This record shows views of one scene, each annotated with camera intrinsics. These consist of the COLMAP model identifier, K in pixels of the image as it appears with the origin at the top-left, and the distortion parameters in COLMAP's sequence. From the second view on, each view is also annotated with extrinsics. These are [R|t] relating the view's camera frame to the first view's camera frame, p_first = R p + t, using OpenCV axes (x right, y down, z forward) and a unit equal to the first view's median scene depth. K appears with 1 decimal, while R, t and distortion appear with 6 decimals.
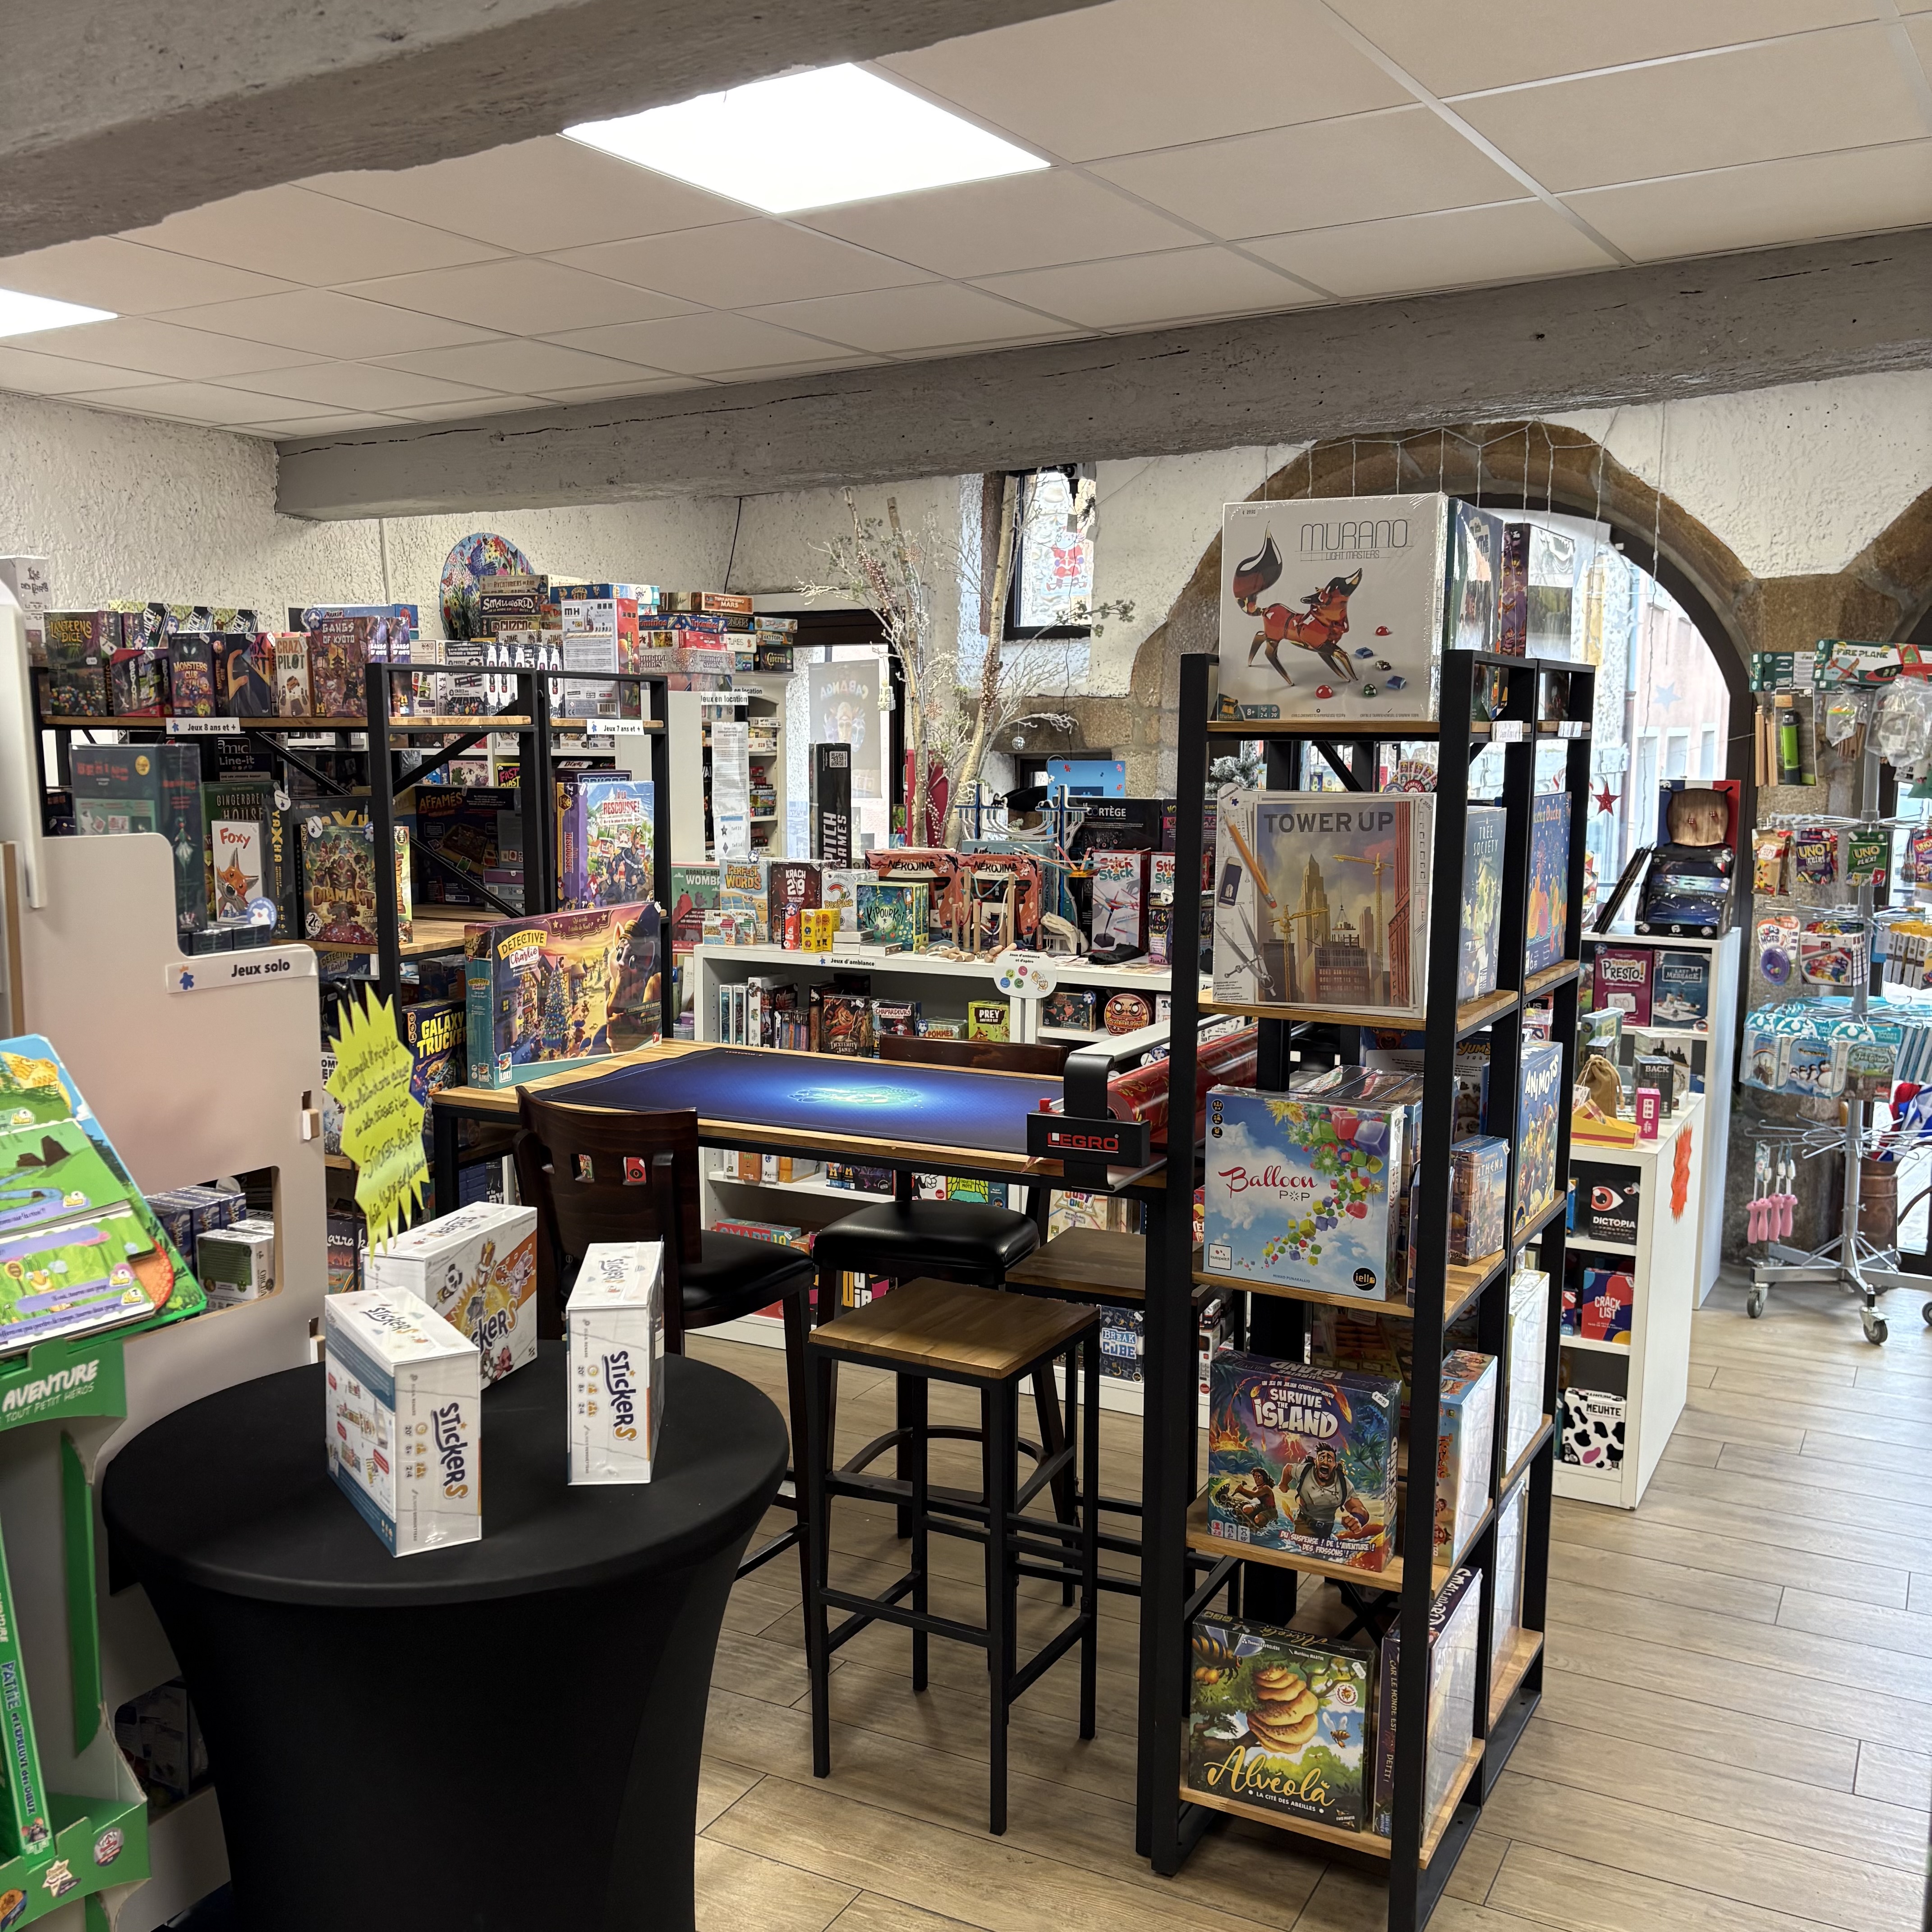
lens RADIAL K [[1956.7, 0, 968.6], [0, 1956.7, 971.5], [0, 0, 1]] dist [0.029437, 0.000000]
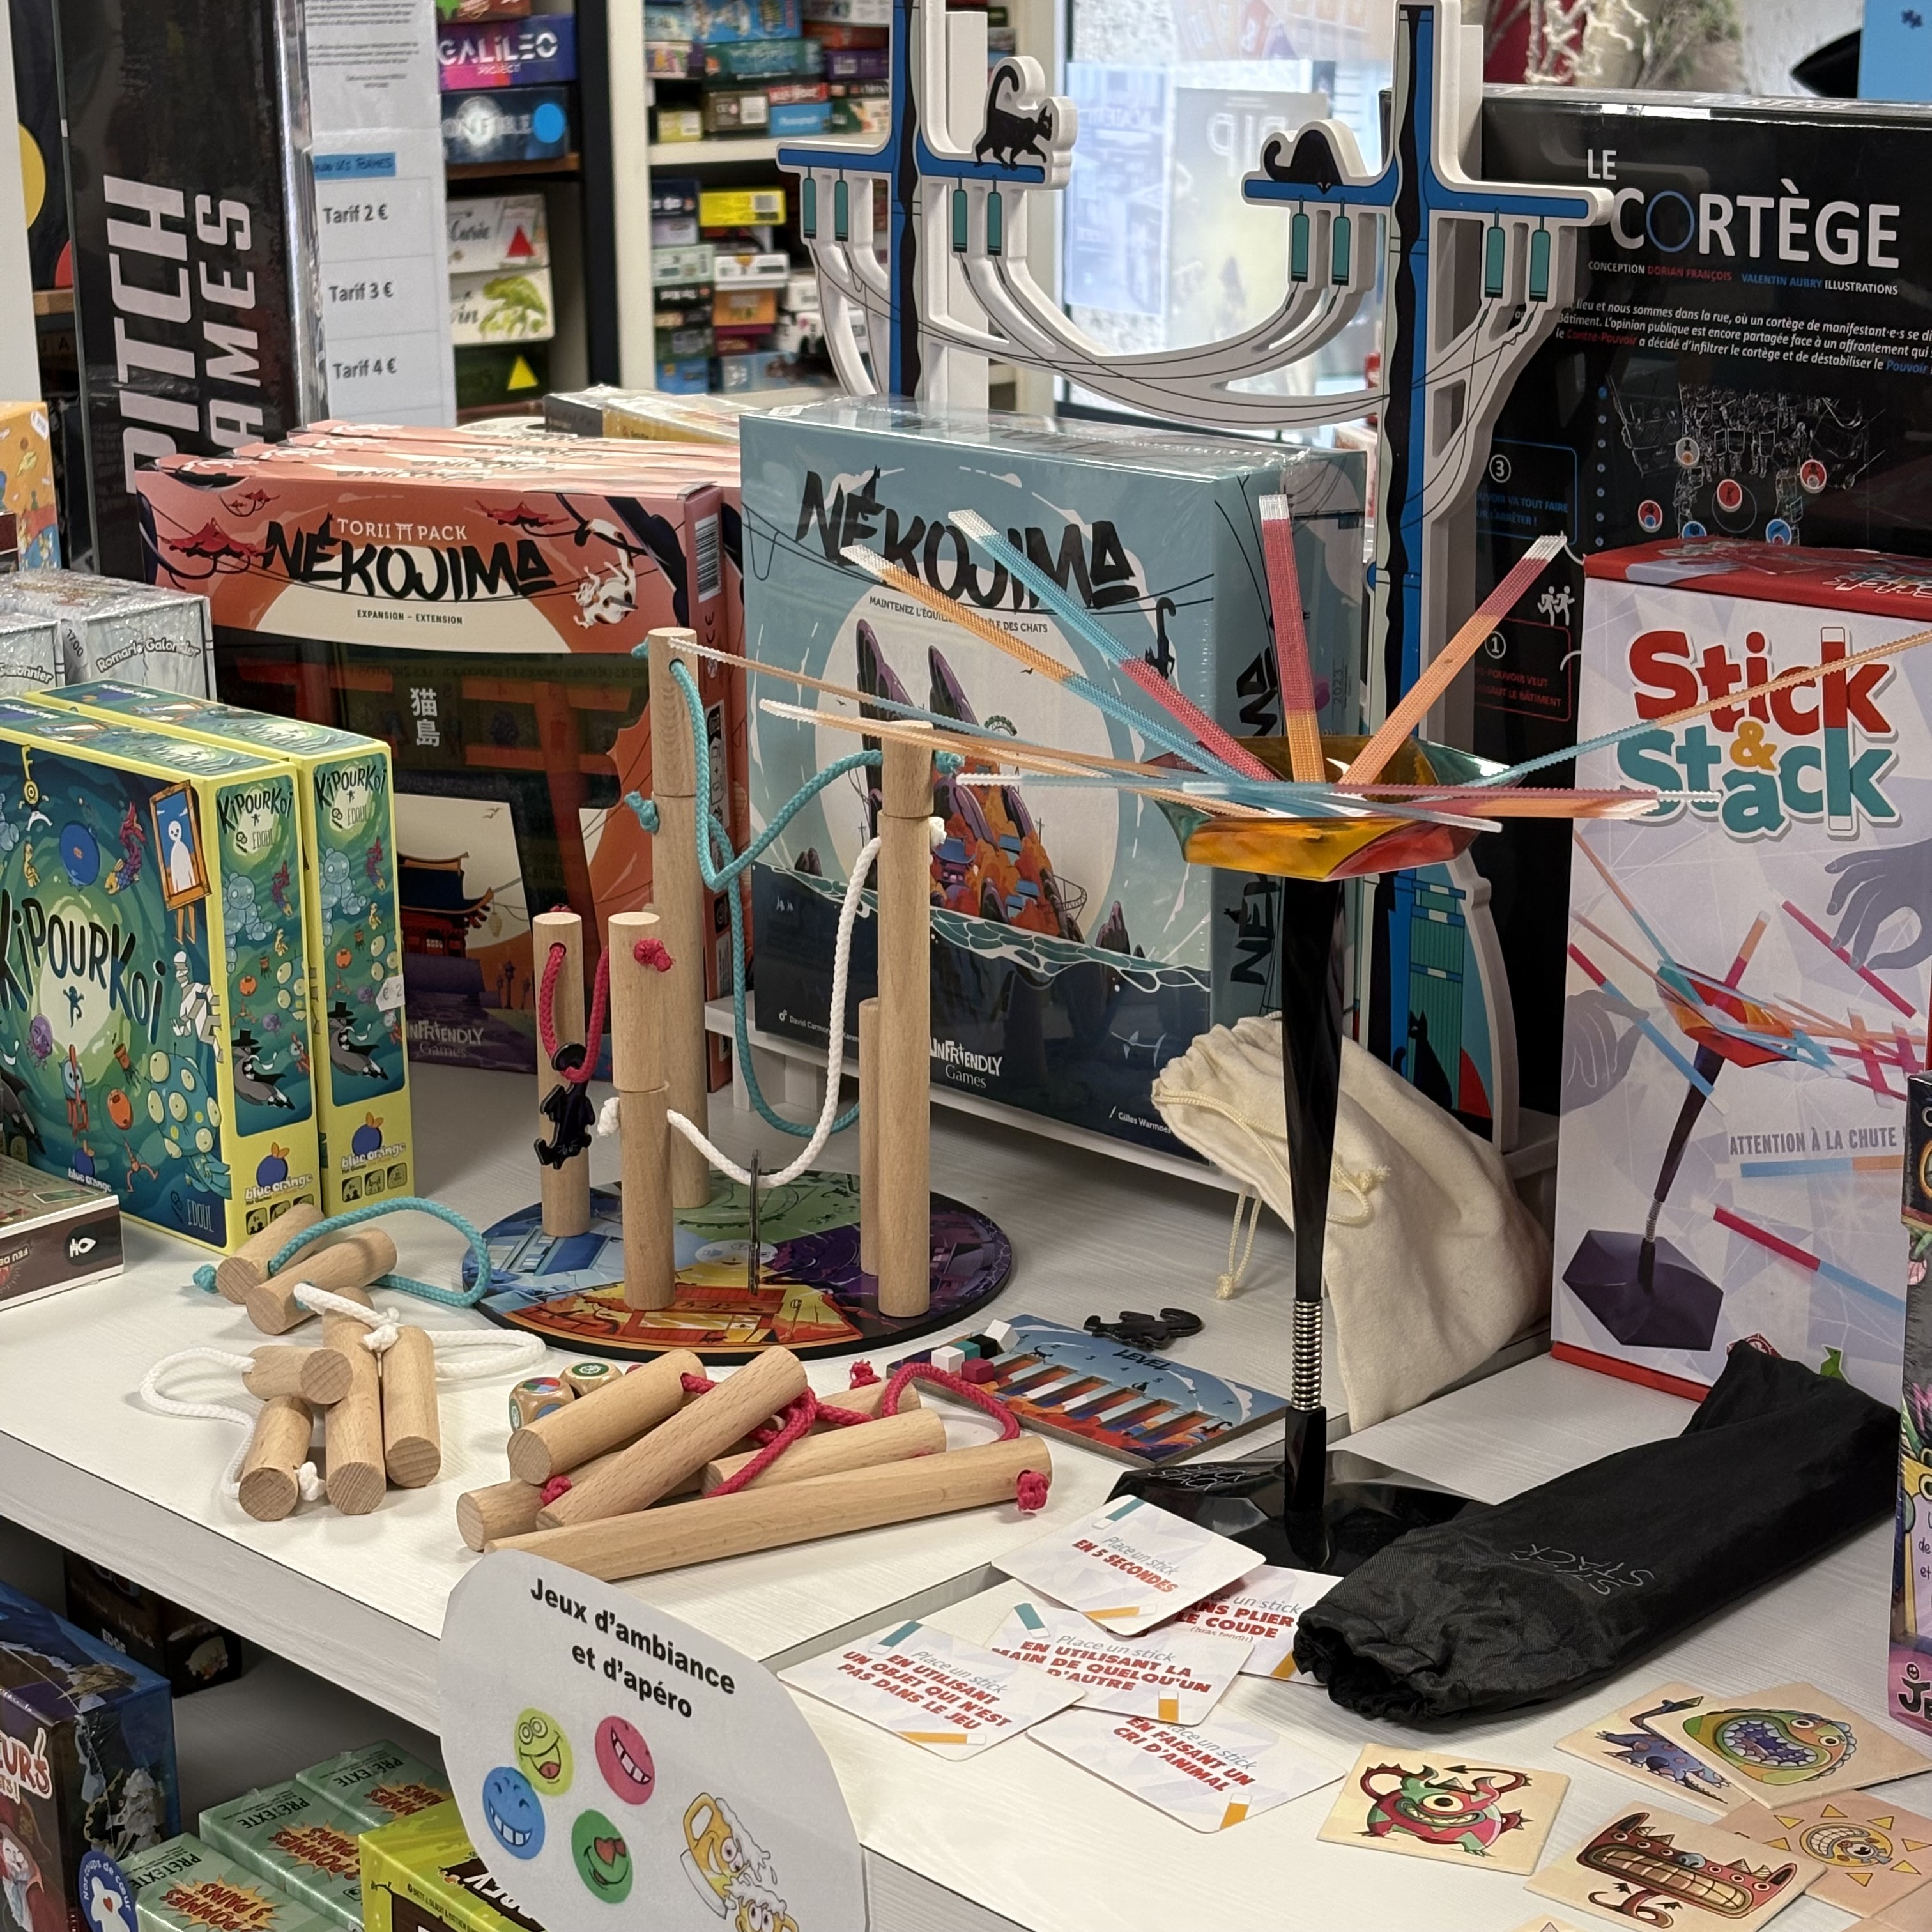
lens RADIAL K [[4036.7, 0, 965.1], [0, 4036.7, 968.3], [0, 0, 1]] dist [0.118583, 0.000000]
pose [[0.958098, 0.067000, -0.278494, 0.097664], [-0.029180, 0.990031, 0.137793, -0.069661], [0.284950, -0.123893, 0.950502, 0.741971]]
